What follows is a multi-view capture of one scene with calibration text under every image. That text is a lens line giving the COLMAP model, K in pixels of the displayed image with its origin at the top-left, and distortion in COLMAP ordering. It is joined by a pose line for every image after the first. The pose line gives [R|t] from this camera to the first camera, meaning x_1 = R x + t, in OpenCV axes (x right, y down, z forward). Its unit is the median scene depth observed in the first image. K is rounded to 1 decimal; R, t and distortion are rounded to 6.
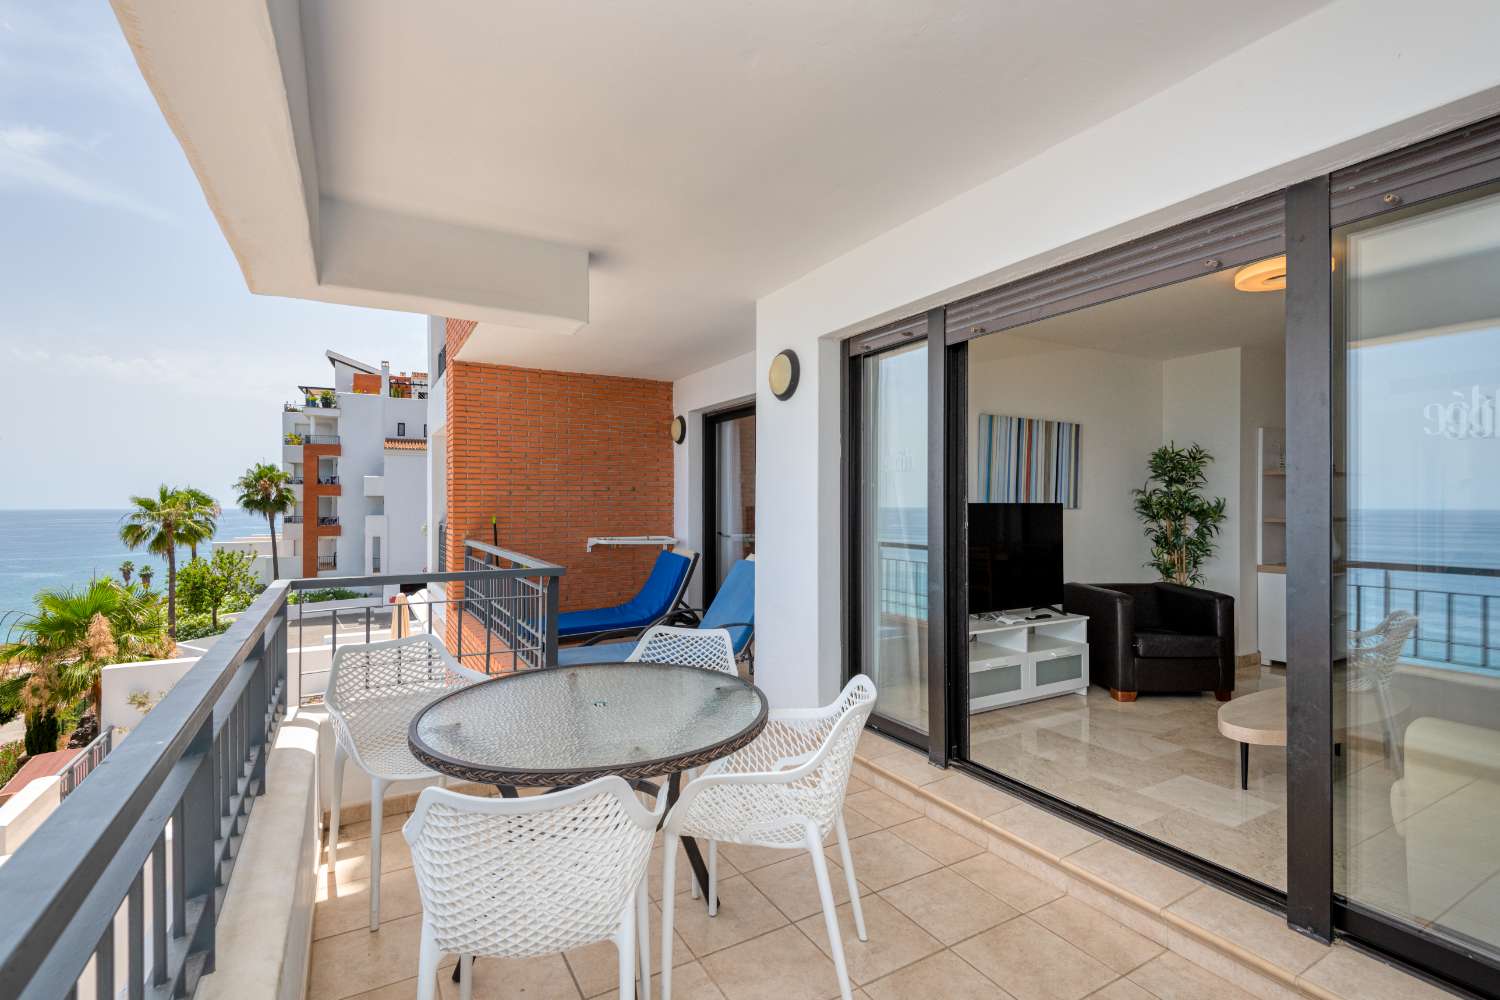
lens RADIAL K [[679.9, 0, 763.5], [0, 679.9, 501.8], [0, 0, 1]] dist [0.020768, -0.011395]
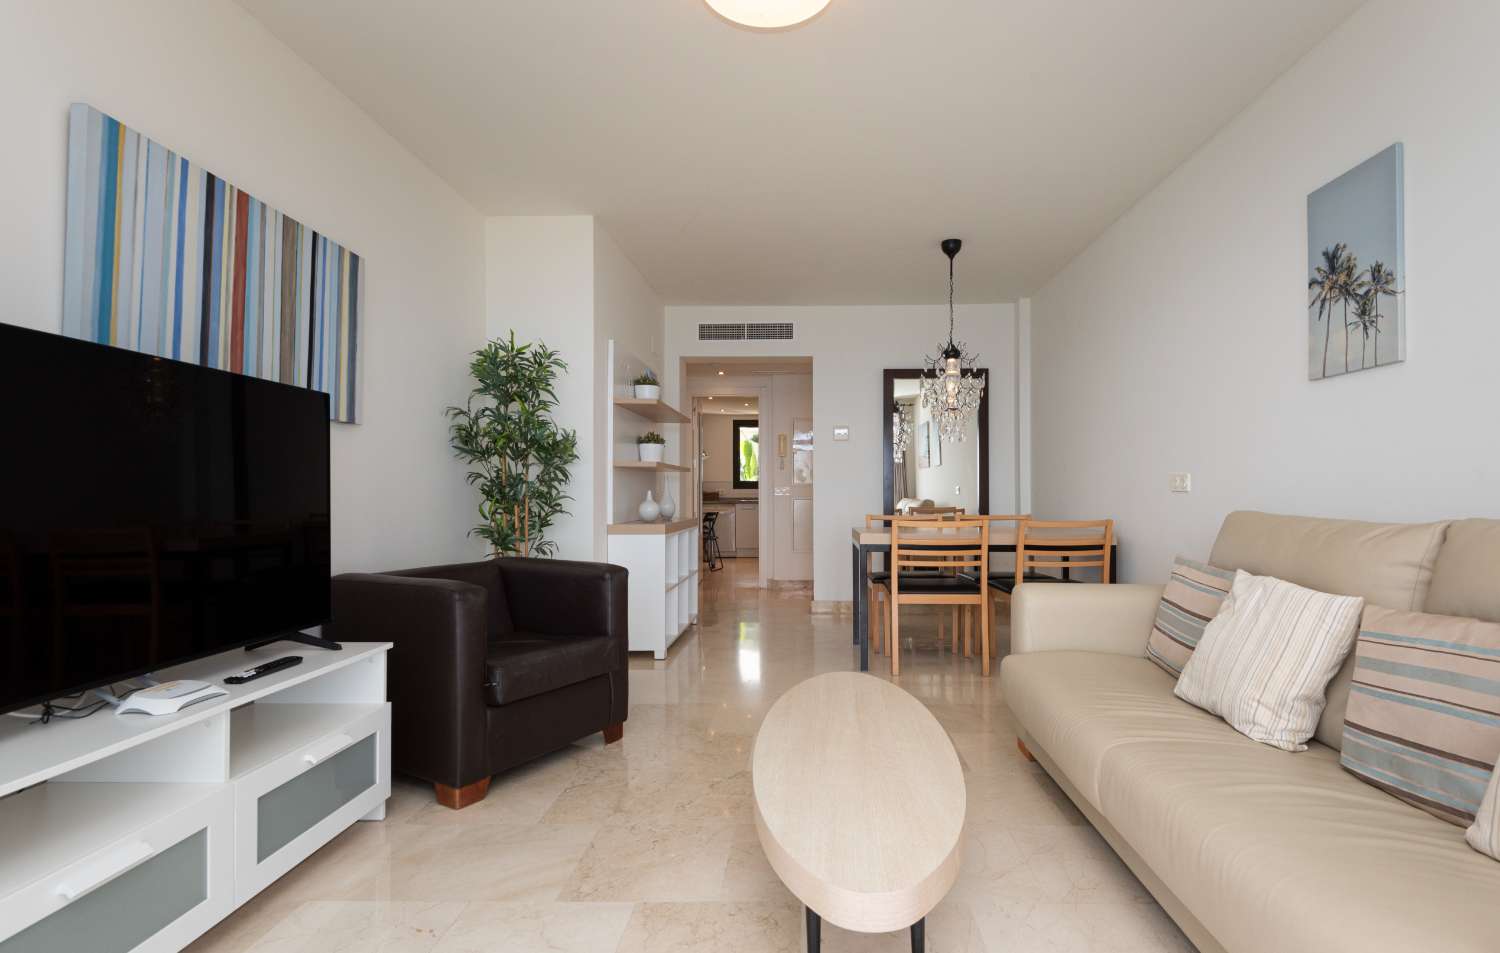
lens RADIAL K [[697.5, 0, 793.9], [0, 697.5, 489.2], [0, 0, 1]] dist [-0.000137, -0.005269]
pose [[0.512245, 0.001800, 0.858838, 0.121729], [0.001176, 0.999995, -0.002797, 0.038331], [-0.858839, 0.002443, 0.512240, 0.301249]]
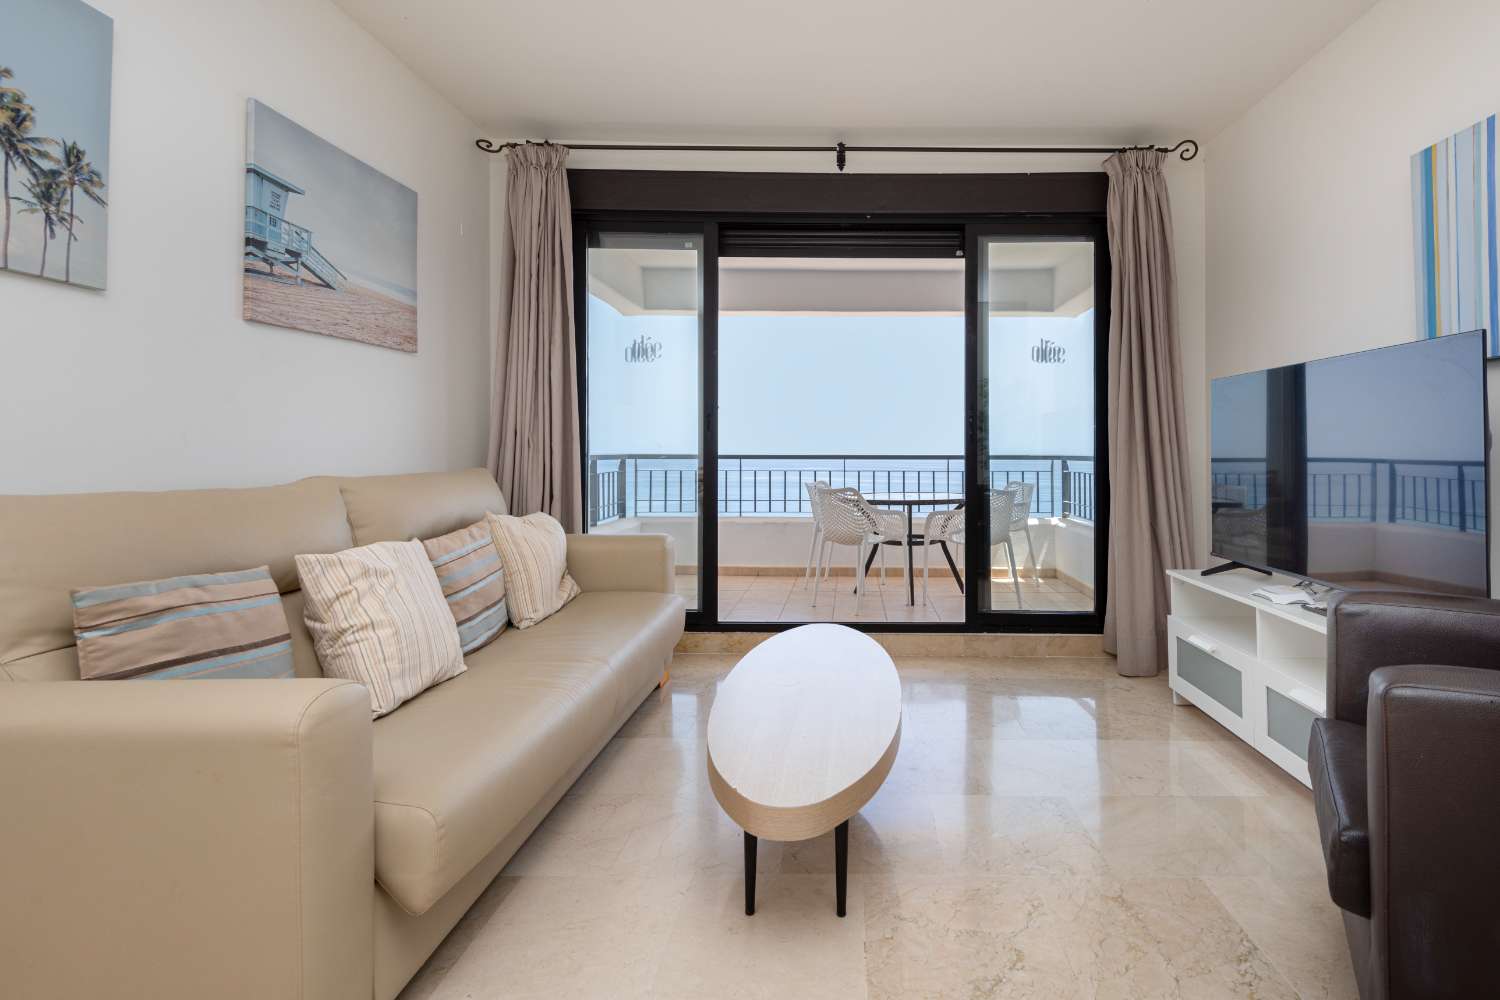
lens RADIAL K [[719.9, 0, 857.0], [0, 719.9, 432.6], [0, 0, 1]] dist [0.024177, -0.006808]
pose [[-0.487950, -0.023620, -0.872552, 0.529622], [-0.000729, 0.999644, -0.026653, 0.037016], [0.872871, -0.012369, -0.487793, 0.532074]]
